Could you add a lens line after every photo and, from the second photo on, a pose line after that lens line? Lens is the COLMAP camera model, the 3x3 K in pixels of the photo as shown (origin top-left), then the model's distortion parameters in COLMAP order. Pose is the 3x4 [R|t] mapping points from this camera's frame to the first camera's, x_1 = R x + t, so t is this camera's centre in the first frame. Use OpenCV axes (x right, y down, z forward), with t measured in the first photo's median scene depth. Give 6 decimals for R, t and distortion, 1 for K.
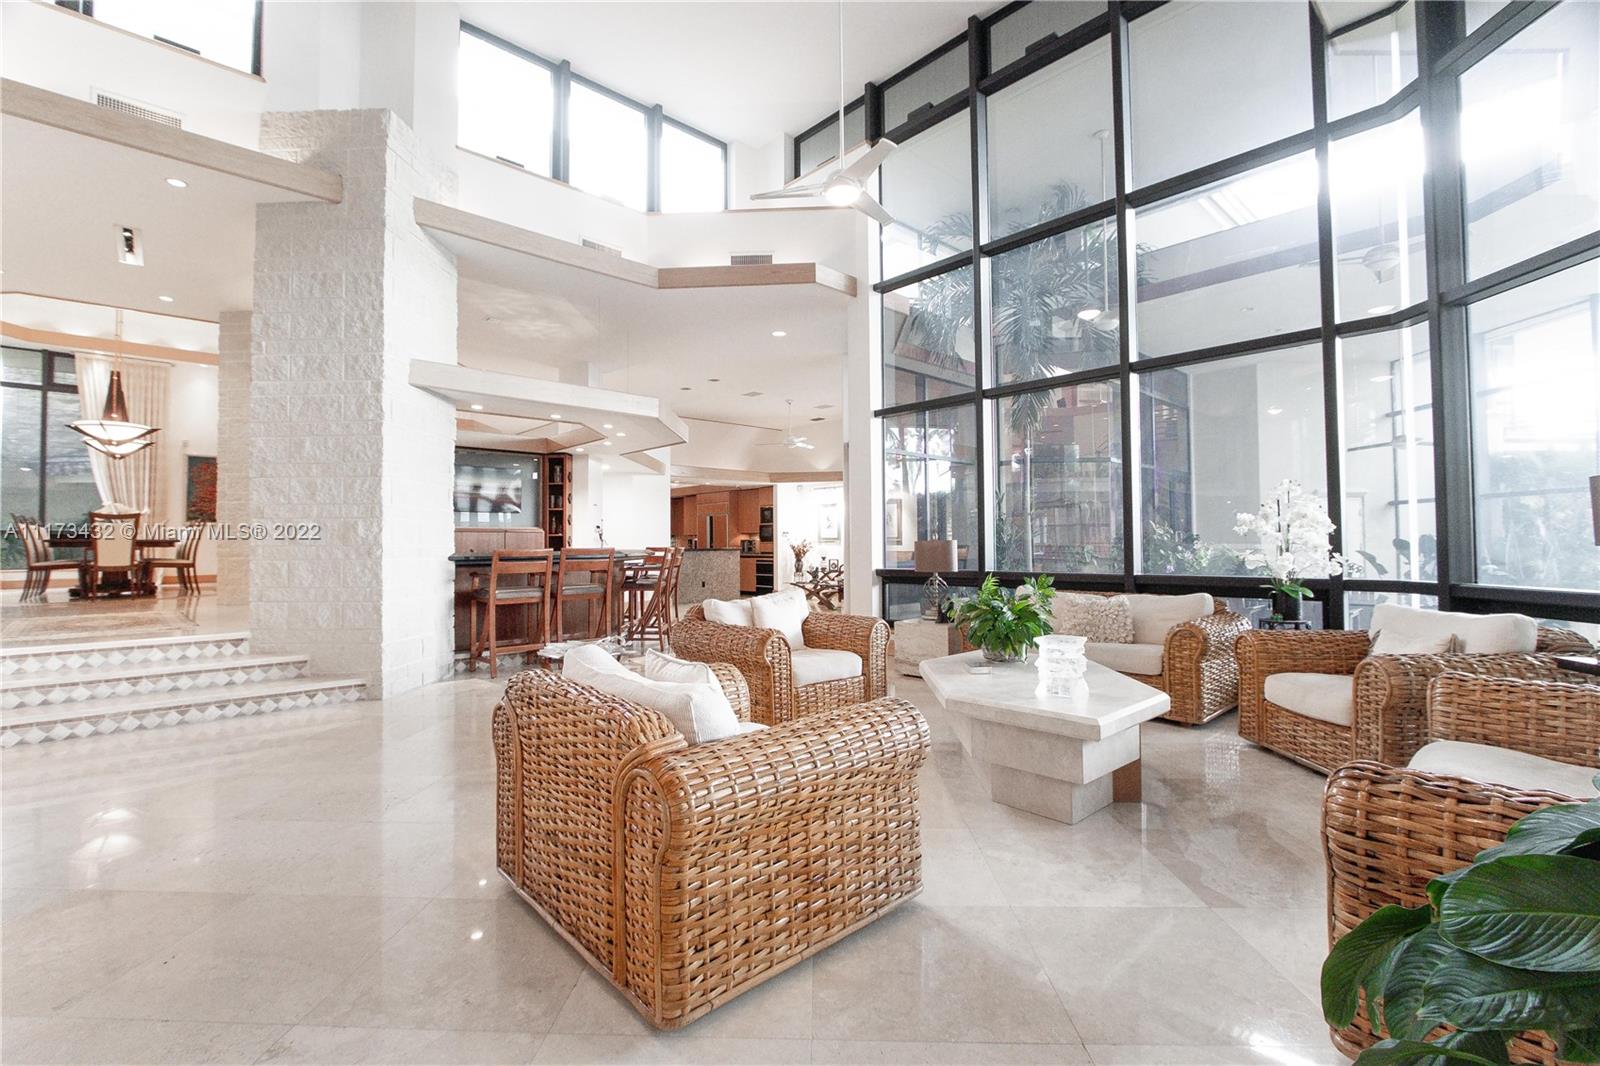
lens RADIAL K [[718.8, 0, 801.9], [0, 718.8, 535.0], [0, 0, 1]] dist [-0.019084, 0.001568]
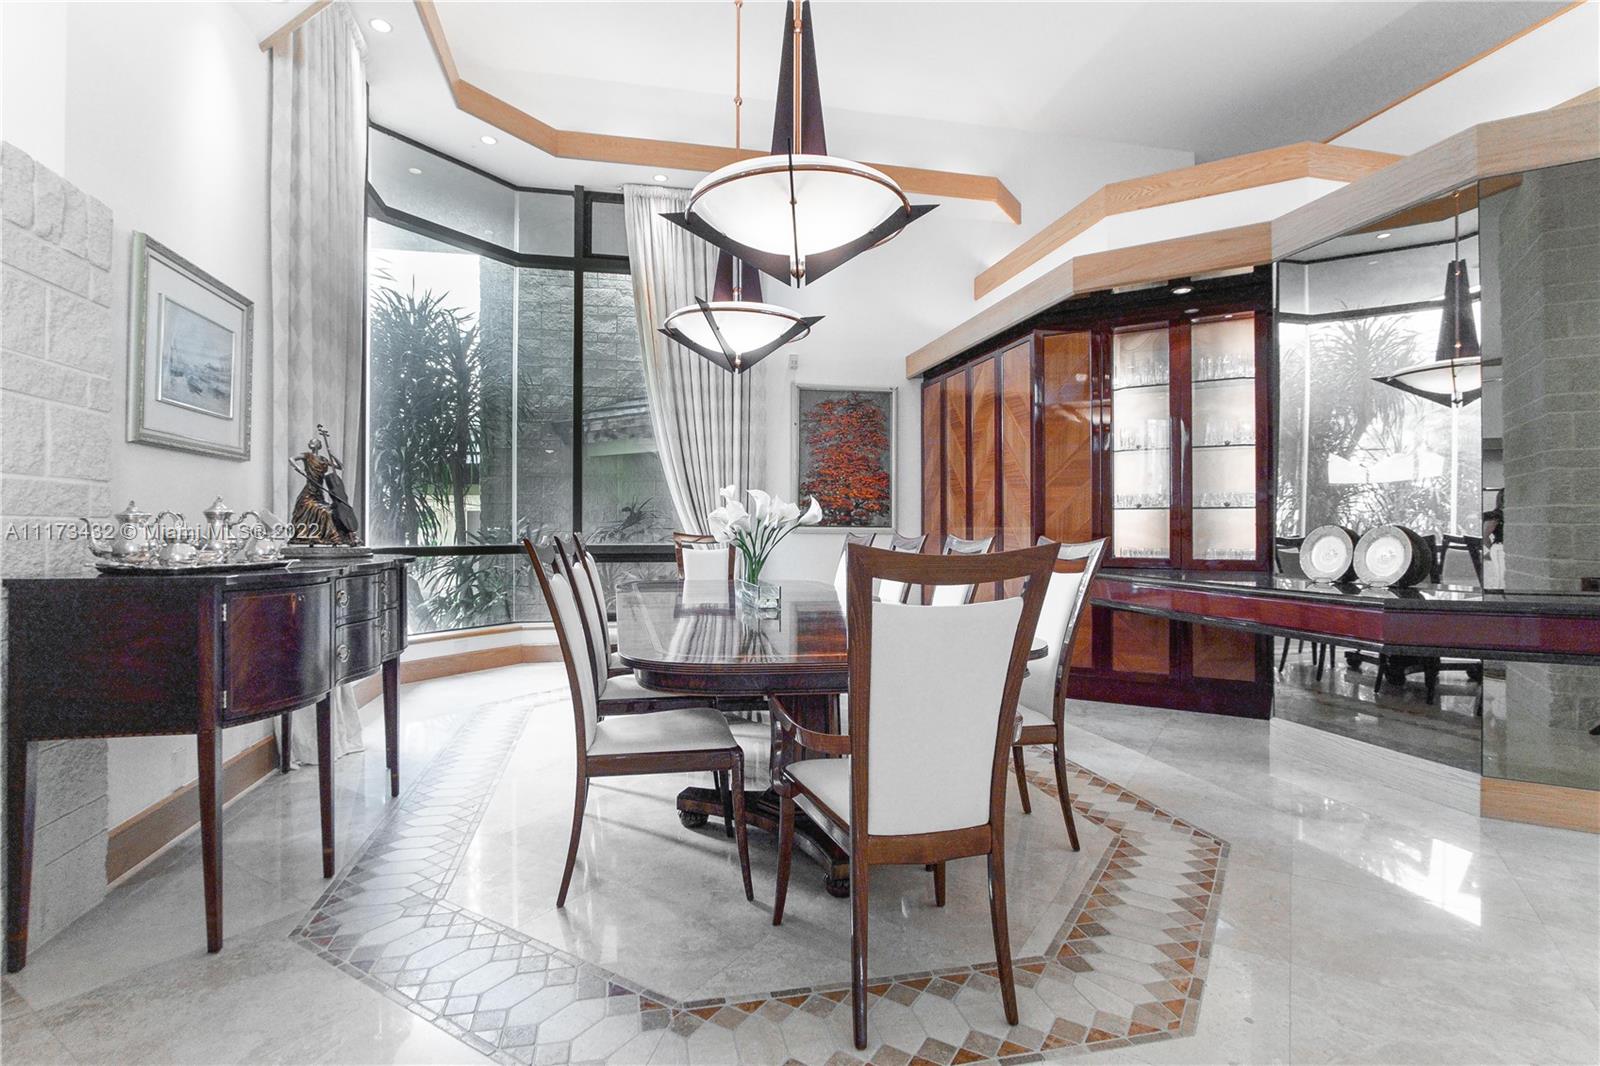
lens RADIAL K [[718.8, 0, 797.5], [0, 718.8, 542.9], [0, 0, 1]] dist [-0.019084, 0.001568]
pose [[0.872536, -0.004640, -0.488528, -0.679261], [0.010231, 0.999909, 0.008774, -0.012326], [0.488443, -0.012654, 0.872504, 0.617364]]
